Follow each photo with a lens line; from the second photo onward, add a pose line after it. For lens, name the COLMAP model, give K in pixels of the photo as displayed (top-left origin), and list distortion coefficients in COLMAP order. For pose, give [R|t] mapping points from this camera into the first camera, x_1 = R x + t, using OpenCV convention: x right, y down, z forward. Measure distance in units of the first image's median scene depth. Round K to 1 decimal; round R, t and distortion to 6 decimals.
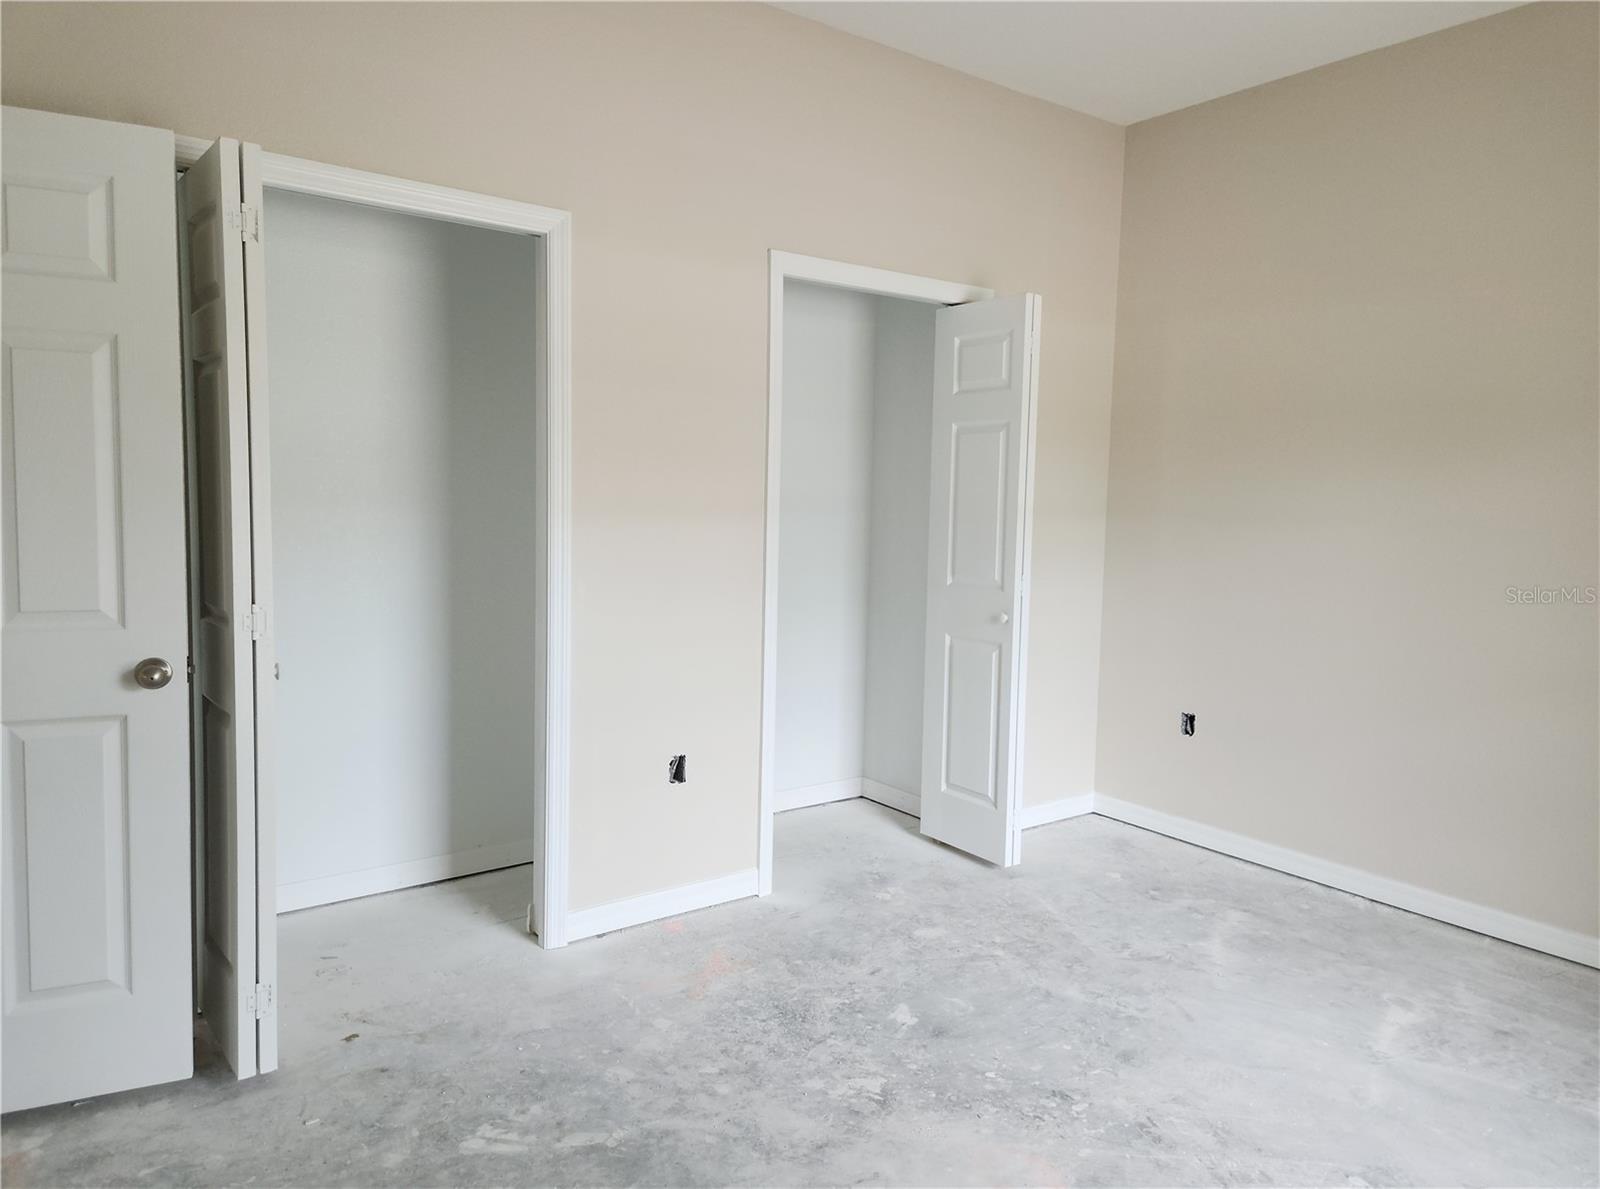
lens RADIAL K [[1086.9, 0, 799.8], [0, 1086.9, 592.6], [0, 0, 1]] dist [0.050296, -0.032525]
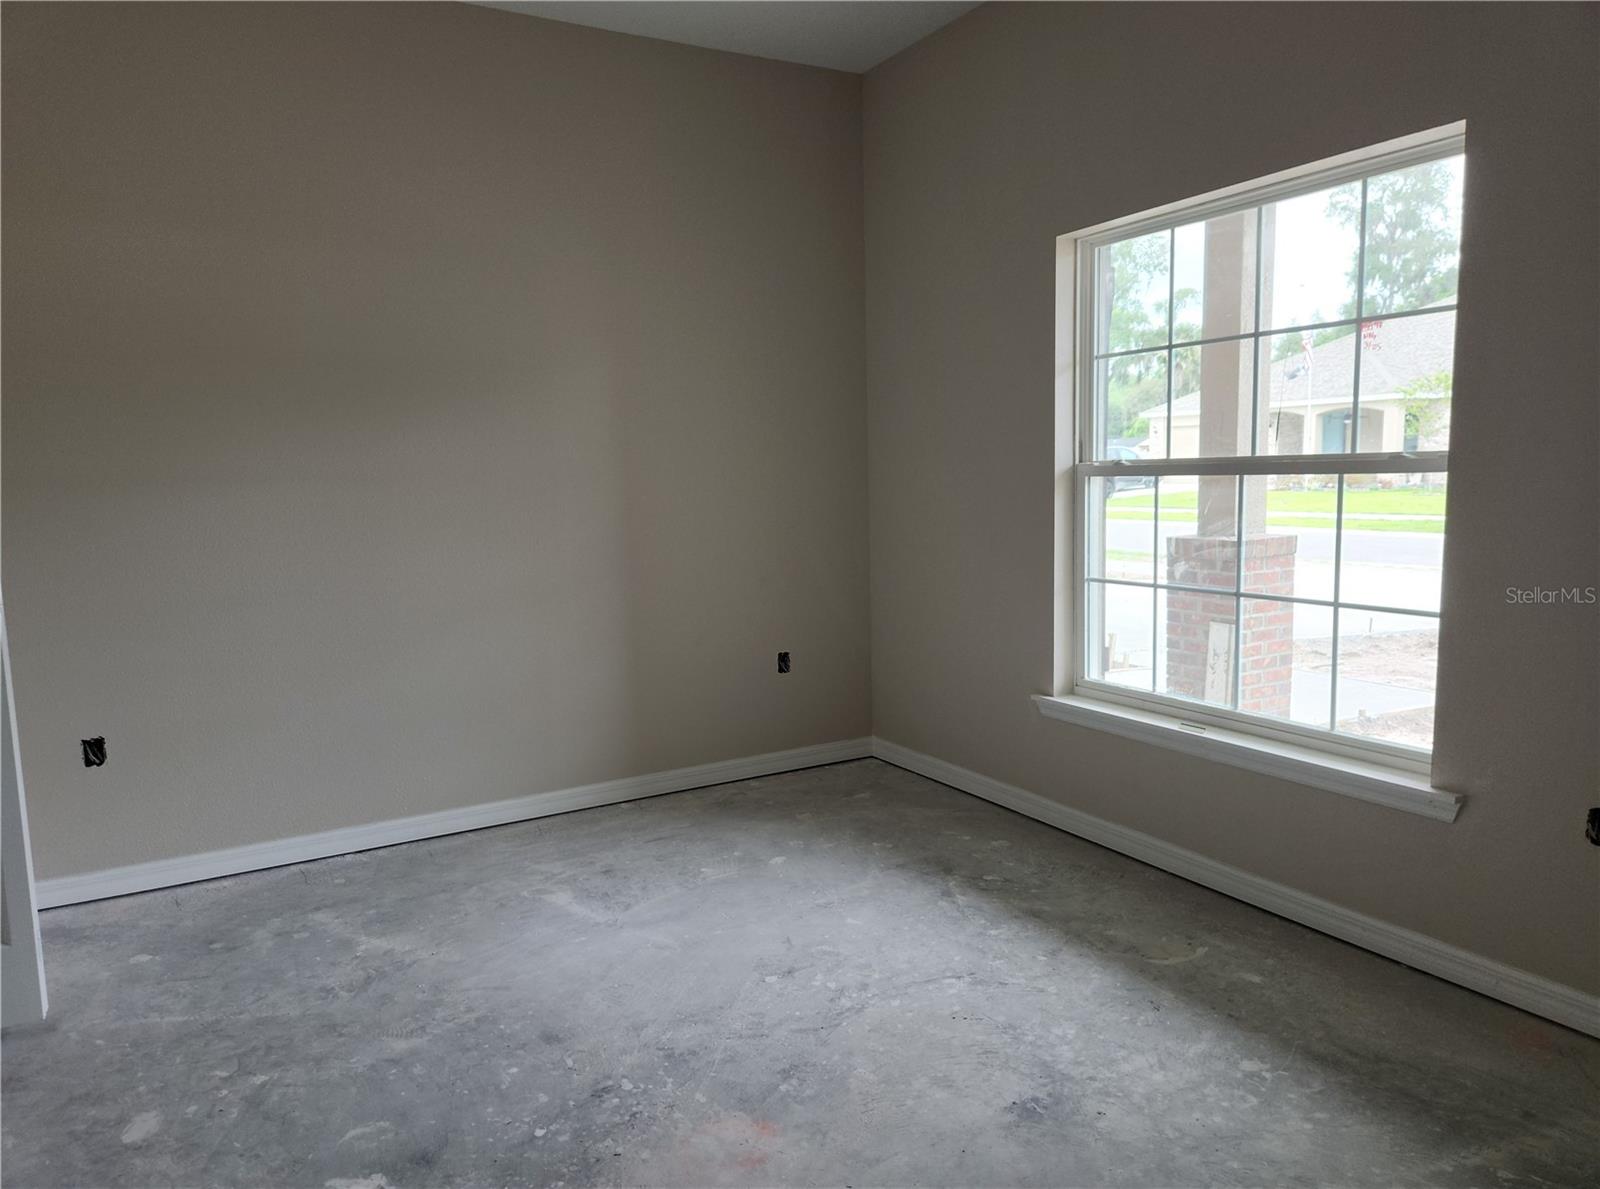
lens RADIAL K [[1086.9, 0, 800.6], [0, 1086.9, 594.0], [0, 0, 1]] dist [0.050296, -0.032525]
pose [[0.125533, -0.142041, 0.981869, -0.436042], [0.122286, 0.984366, 0.126768, -0.035152], [-0.984524, 0.104155, 0.140940, 0.498494]]
